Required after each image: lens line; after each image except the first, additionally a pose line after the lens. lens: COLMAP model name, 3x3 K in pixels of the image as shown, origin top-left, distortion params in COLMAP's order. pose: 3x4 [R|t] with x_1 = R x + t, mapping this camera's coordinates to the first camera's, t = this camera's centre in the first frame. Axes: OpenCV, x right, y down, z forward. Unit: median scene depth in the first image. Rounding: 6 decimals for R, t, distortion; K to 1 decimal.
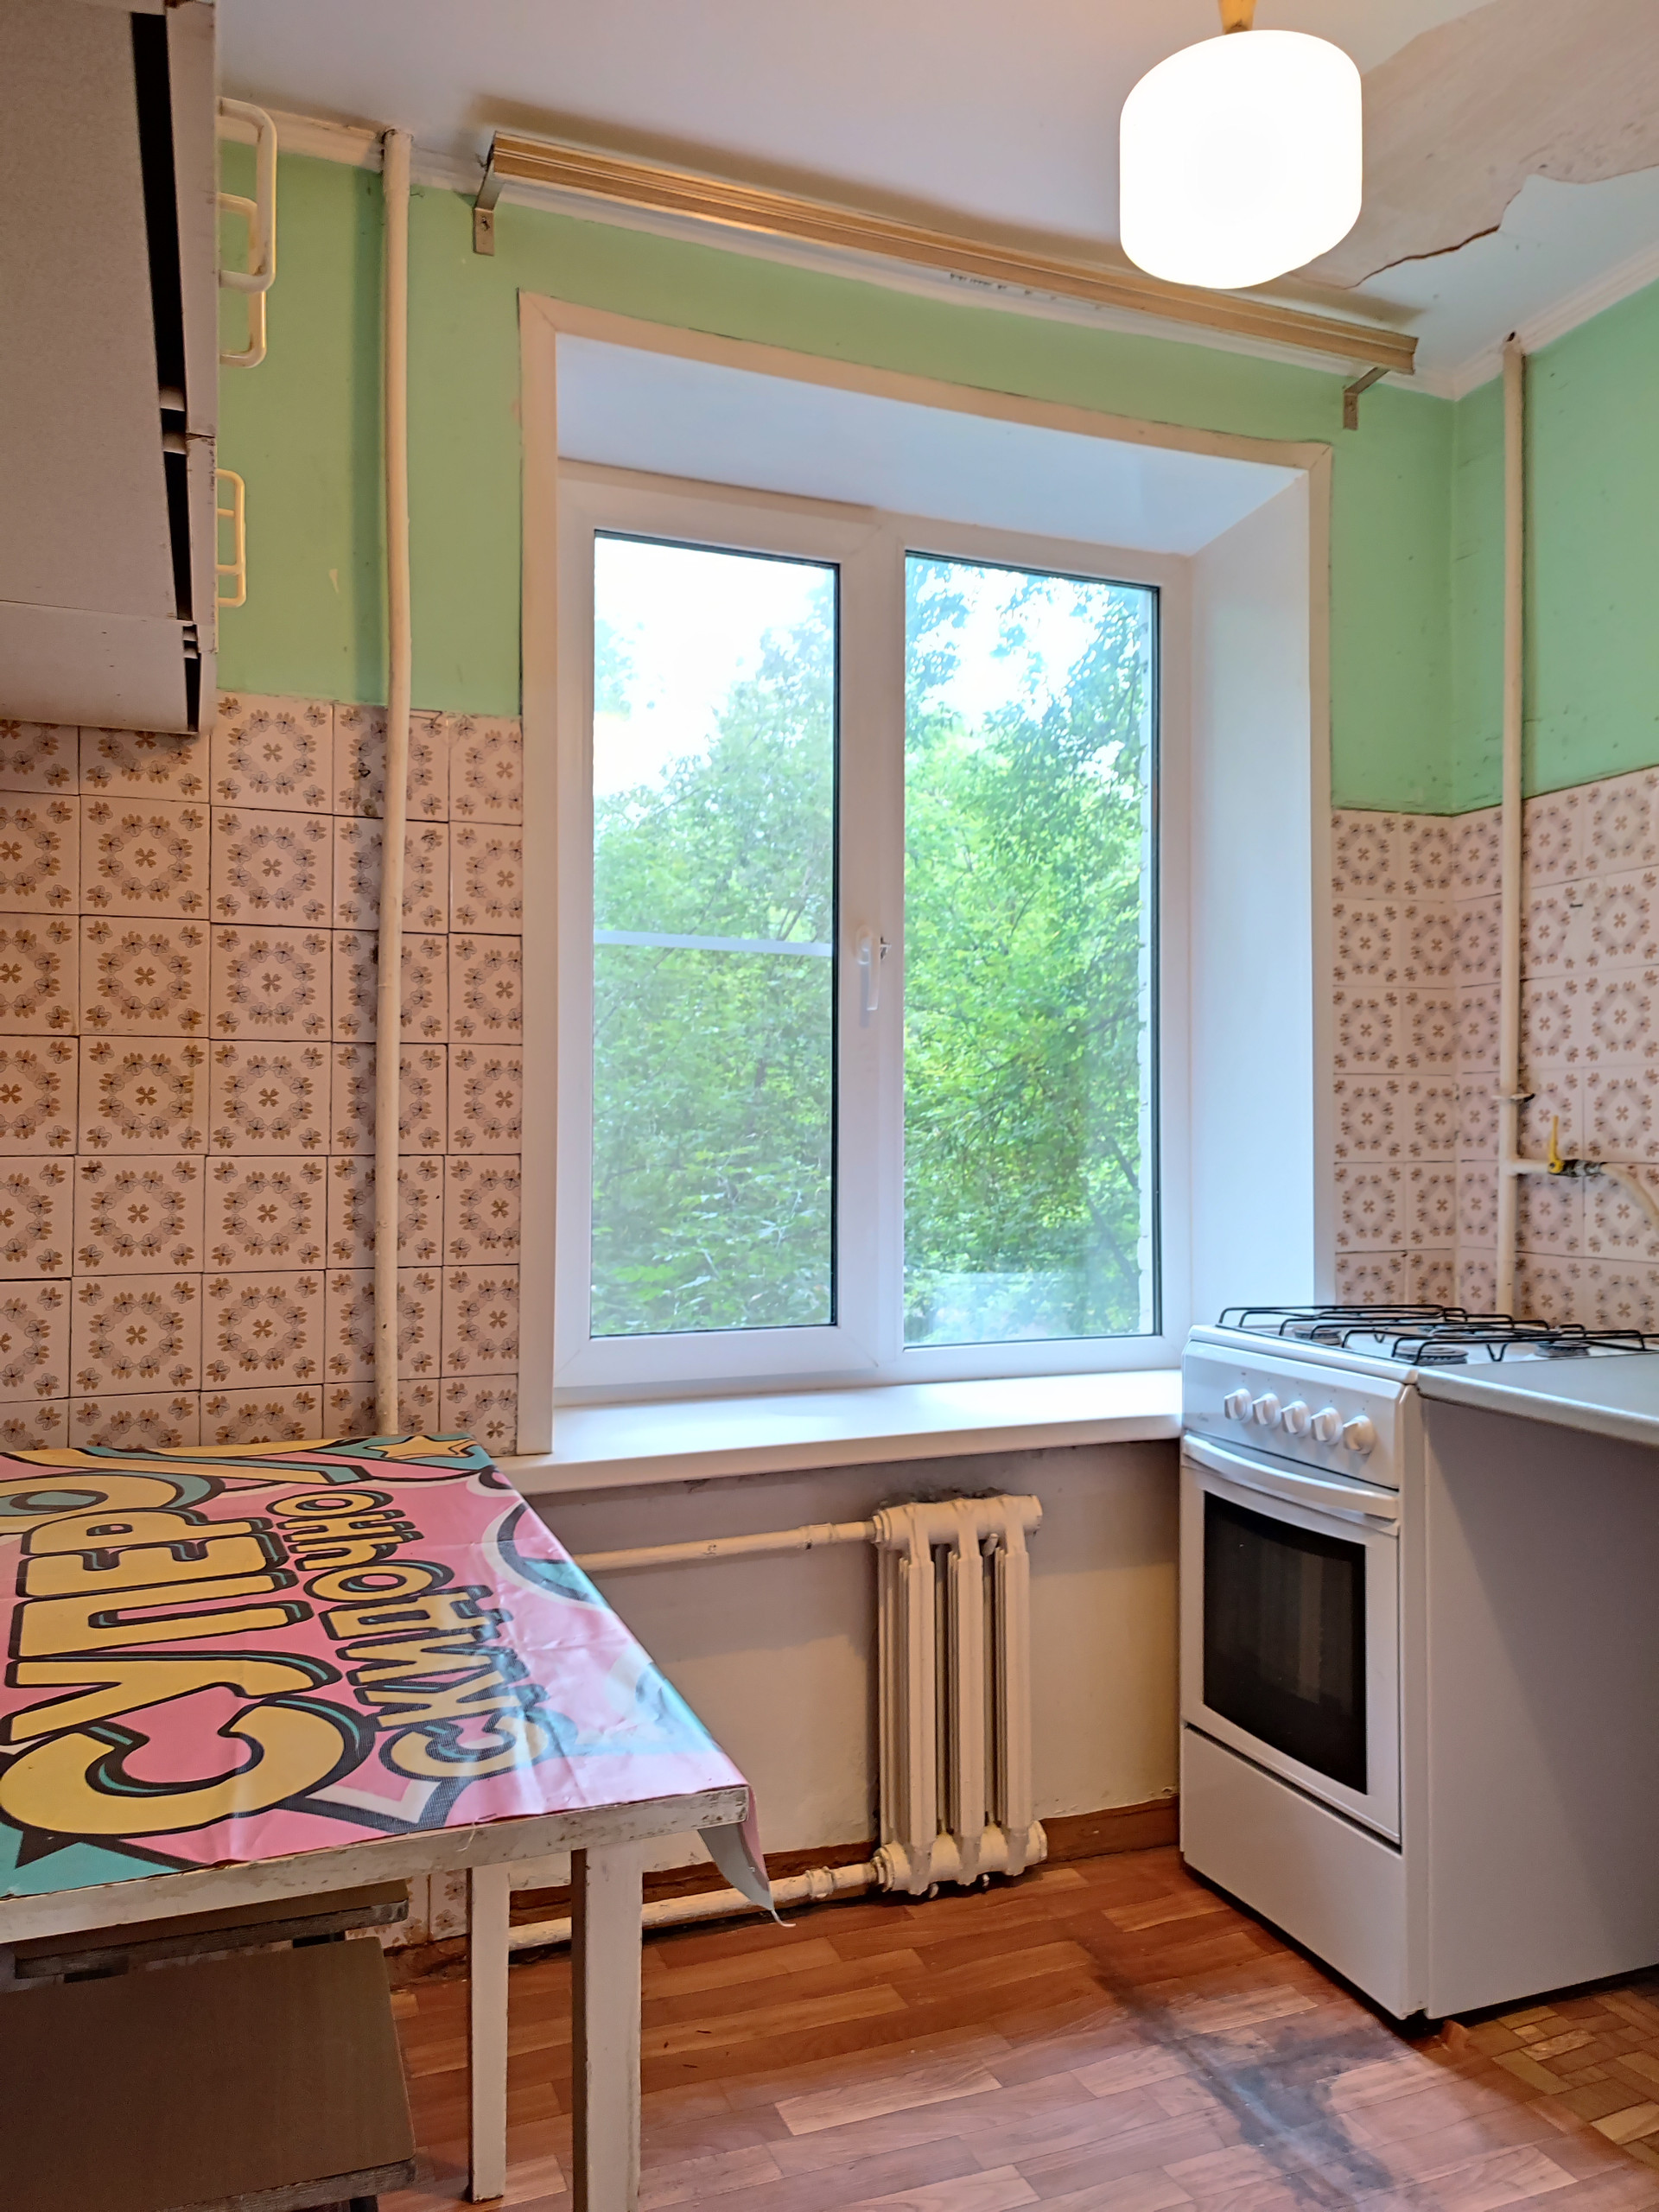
lens RADIAL K [[1606.0, 0, 831.6], [0, 1606.0, 1093.8], [0, 0, 1]] dist [0.024121, -0.032218]
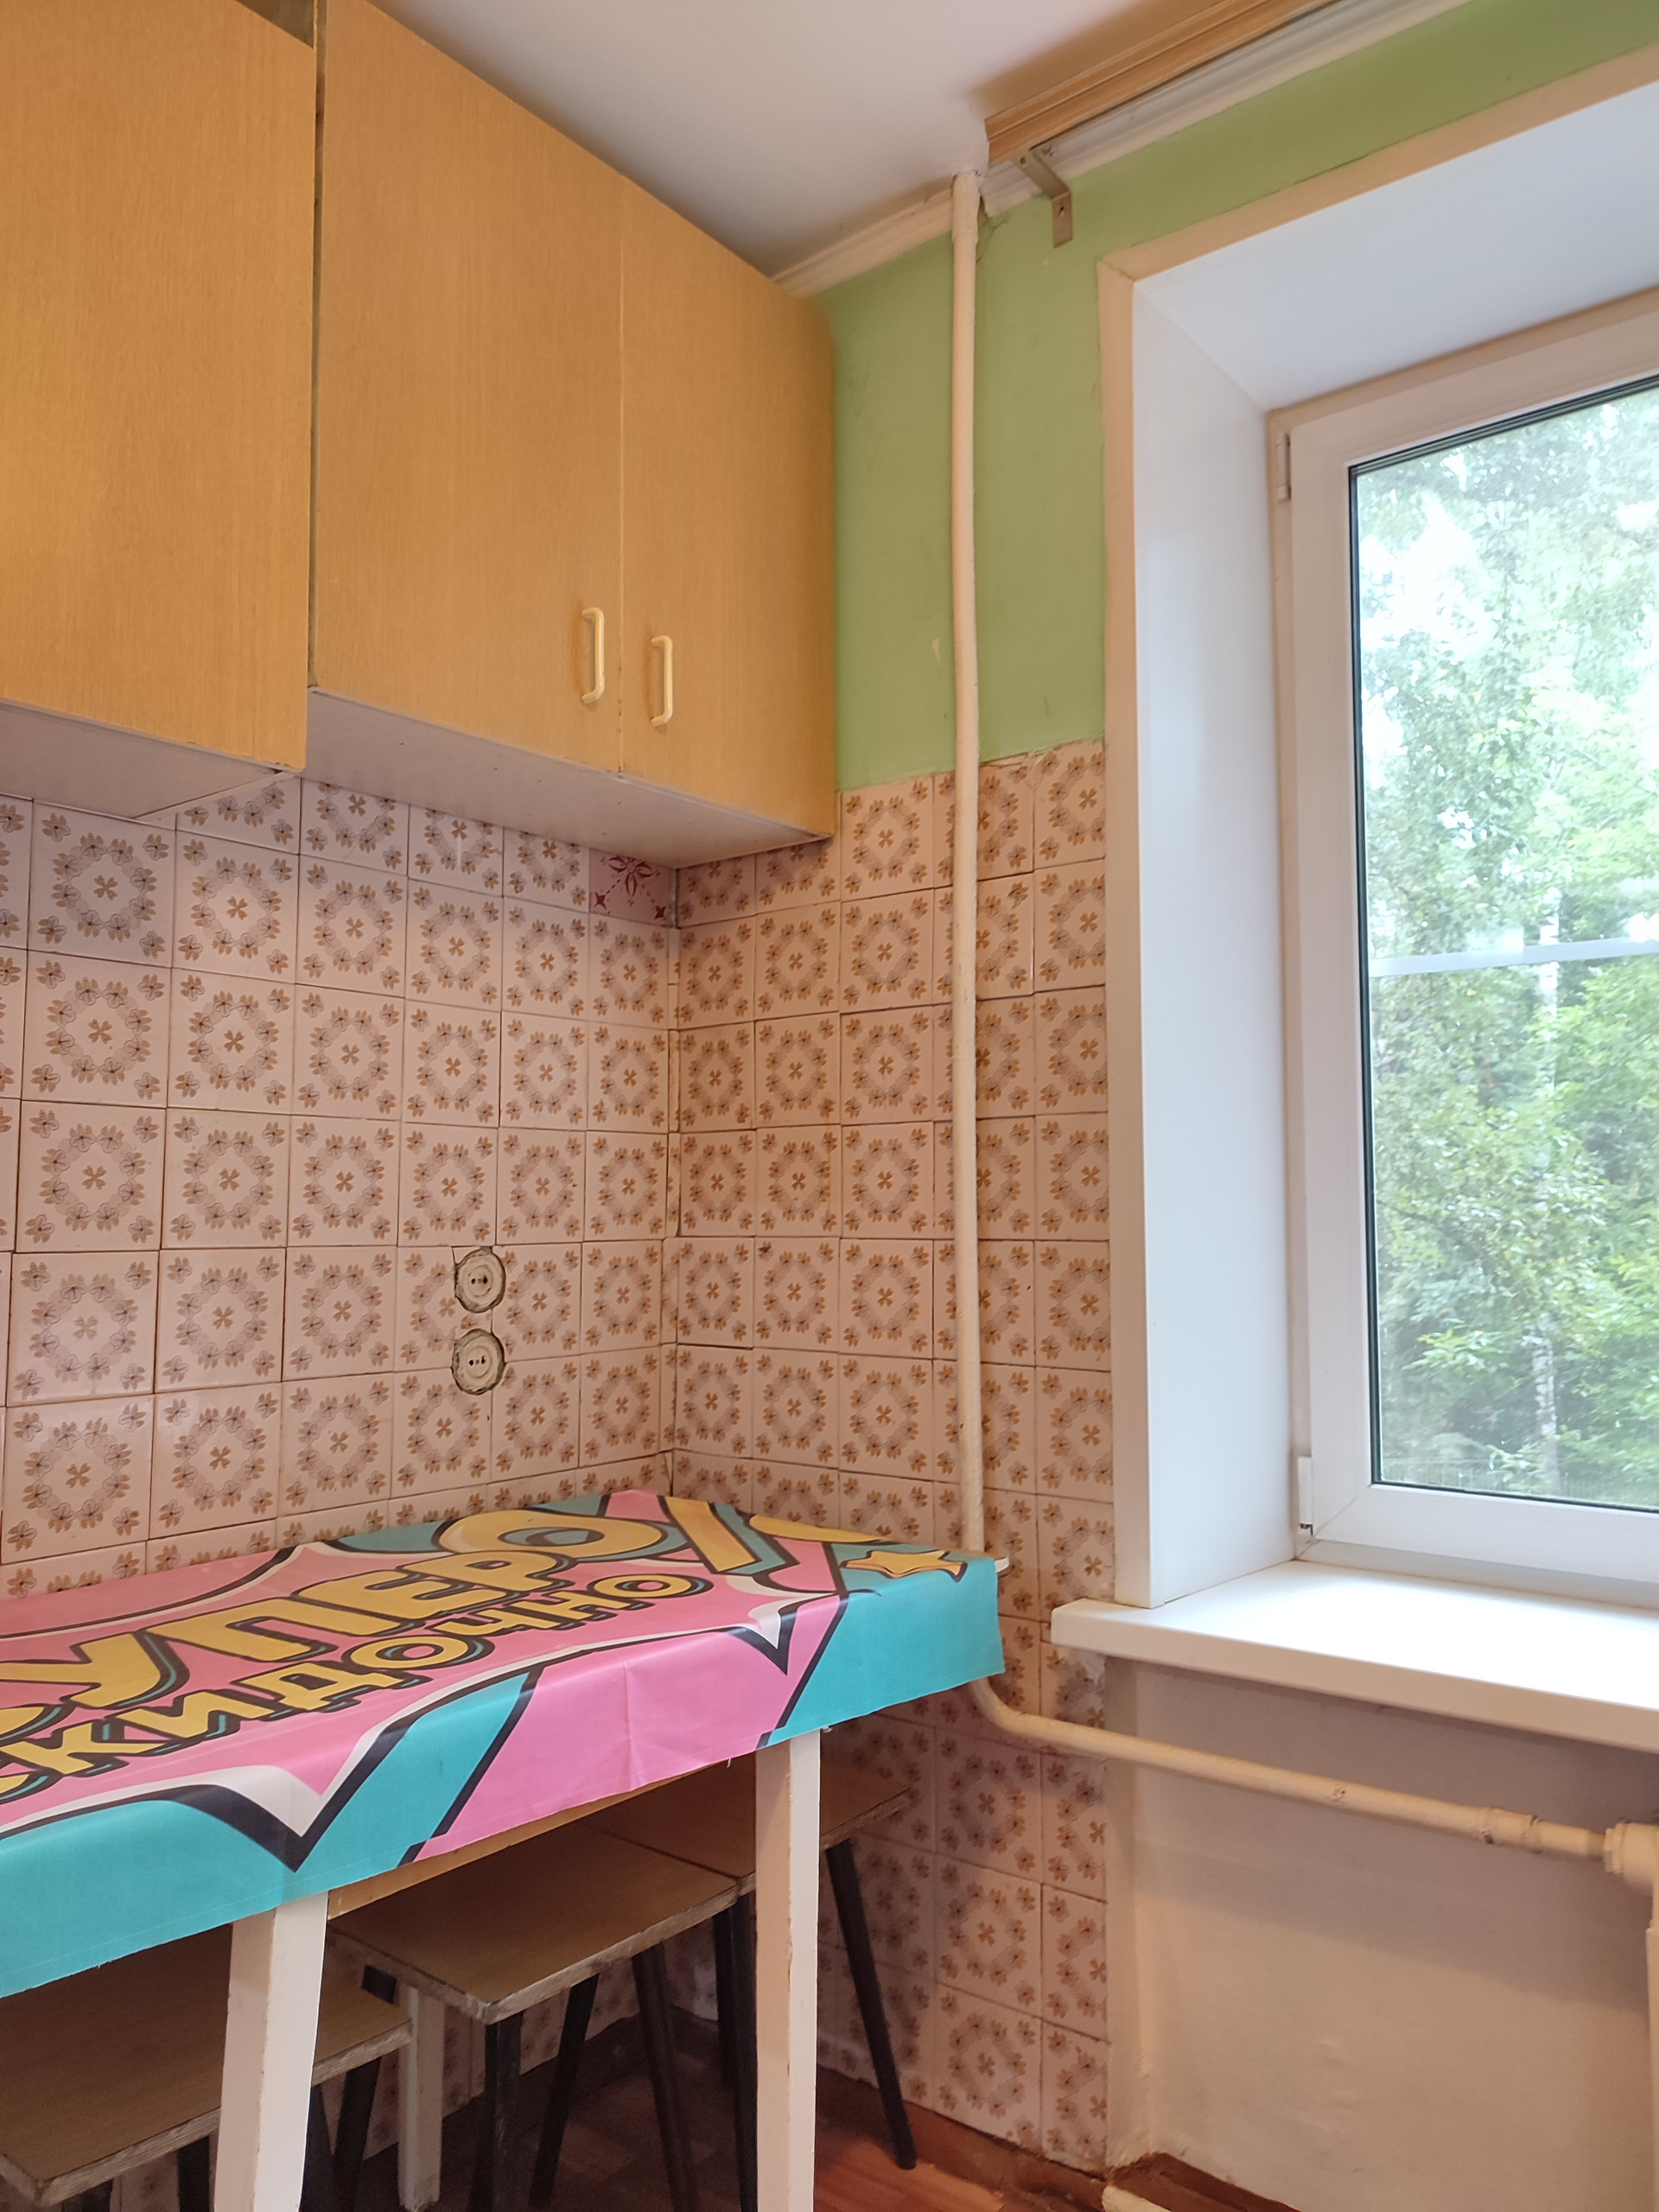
lens RADIAL K [[1613.9, 0, 830.9], [0, 1613.9, 1093.8], [0, 0, 1]] dist [0.103885, -0.143725]
pose [[0.499248, -0.072276, -0.863439, 0.510030], [0.016050, 0.997115, -0.074185, 0.022882], [0.866310, 0.023179, 0.498968, 0.475660]]
